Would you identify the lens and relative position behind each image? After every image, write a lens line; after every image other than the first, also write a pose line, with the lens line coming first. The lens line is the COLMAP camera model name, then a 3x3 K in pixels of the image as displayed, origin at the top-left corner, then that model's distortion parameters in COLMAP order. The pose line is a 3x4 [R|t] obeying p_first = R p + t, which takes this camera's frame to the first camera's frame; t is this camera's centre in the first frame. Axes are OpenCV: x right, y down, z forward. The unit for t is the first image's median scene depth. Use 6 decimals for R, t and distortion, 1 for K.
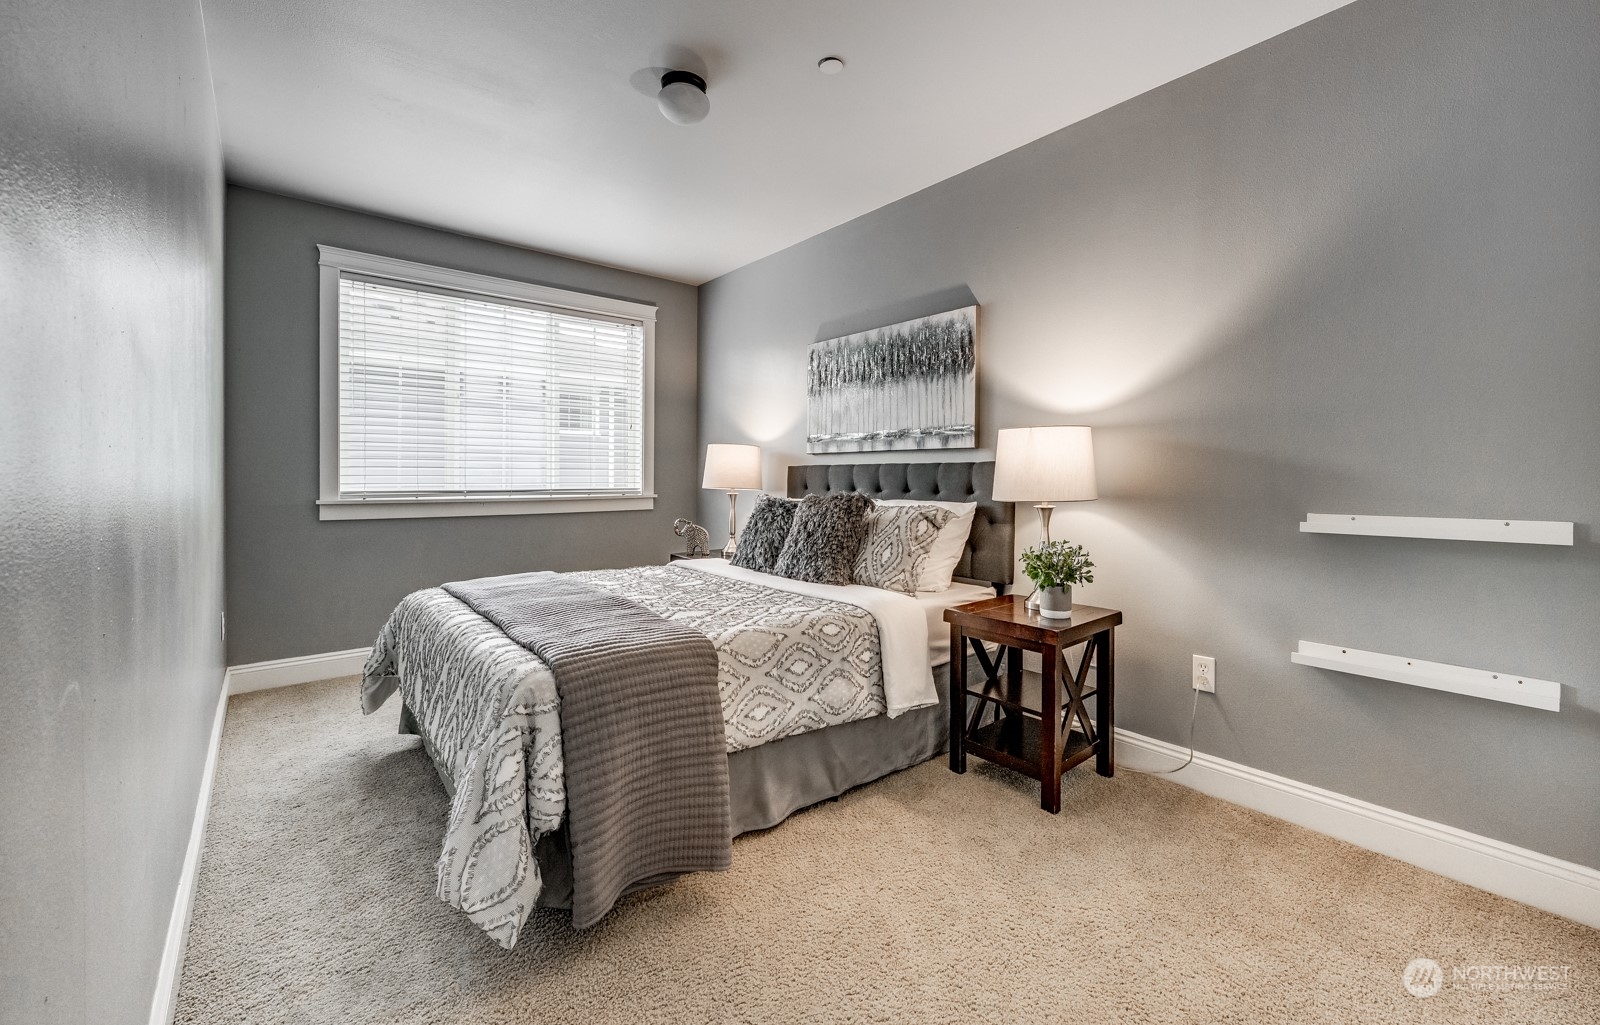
lens RADIAL K [[640.4, 0, 803.5], [0, 640.4, 487.2], [0, 0, 1]] dist [-0.027709, -0.000202]
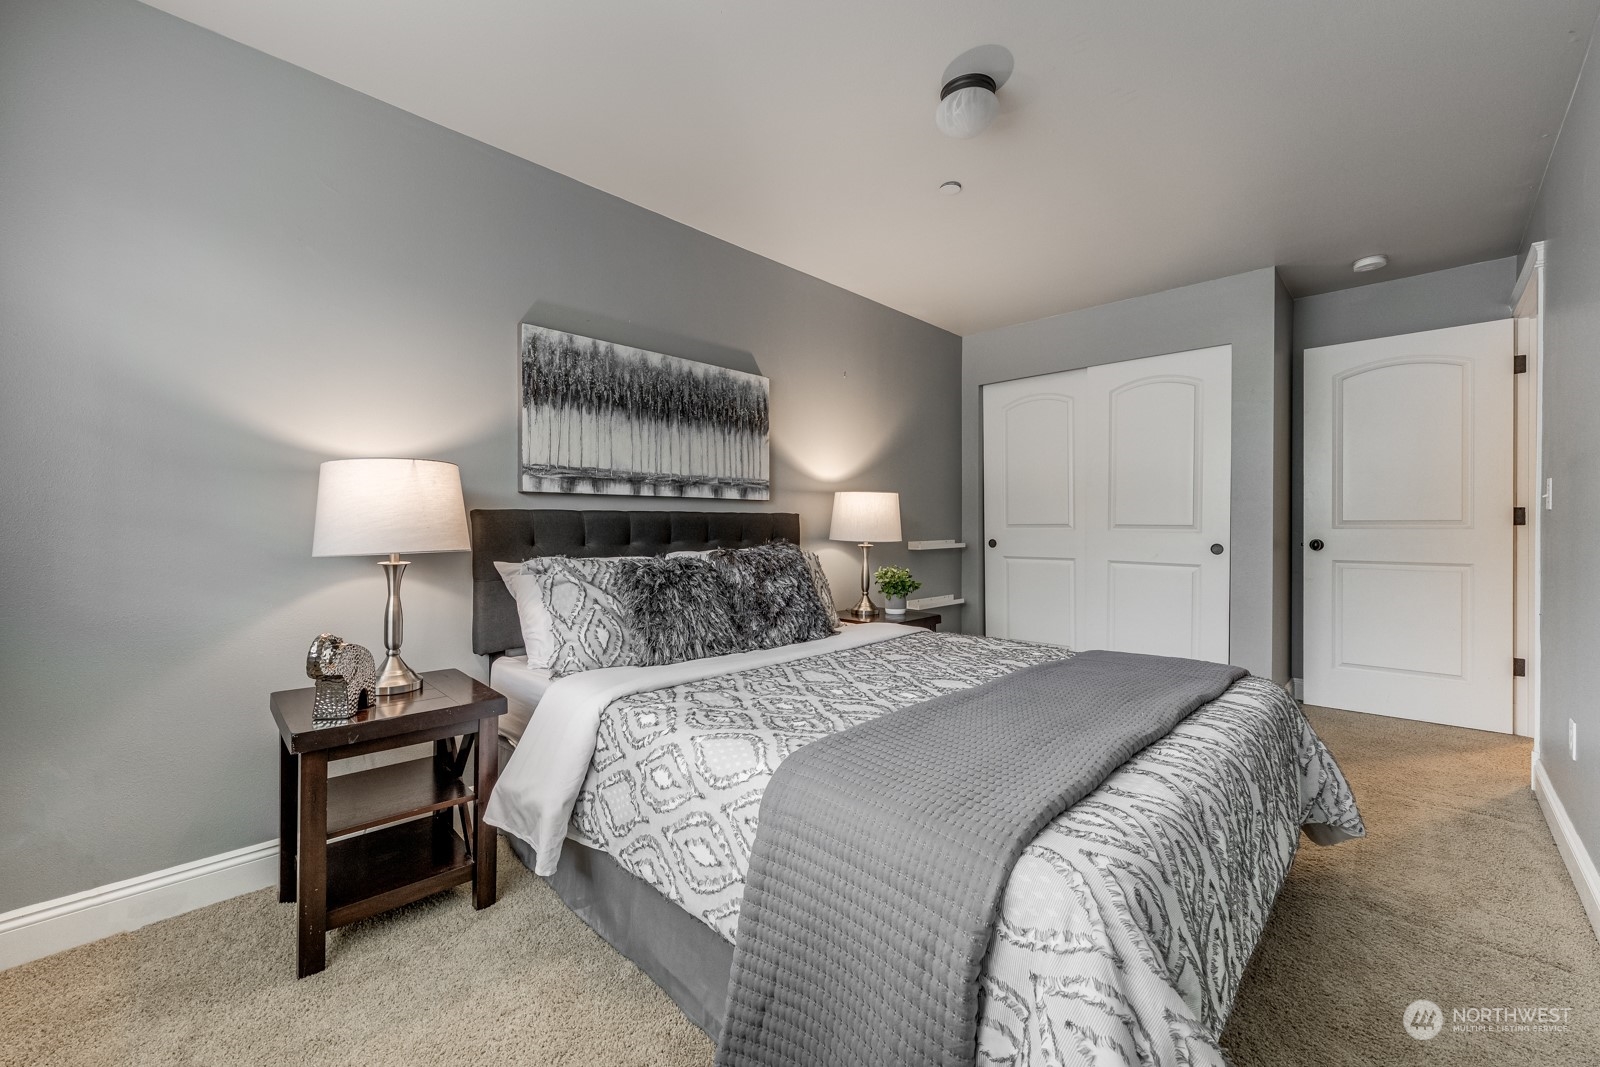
lens RADIAL K [[632.0, 0, 767.8], [0, 632.0, 533.3], [0, 0, 1]] dist [0.000112, 0.000024]
pose [[-0.065452, -0.012048, 0.997783, -0.802766], [0.018749, 0.999736, 0.013301, -0.017271], [-0.997680, 0.019578, -0.065209, 0.991044]]
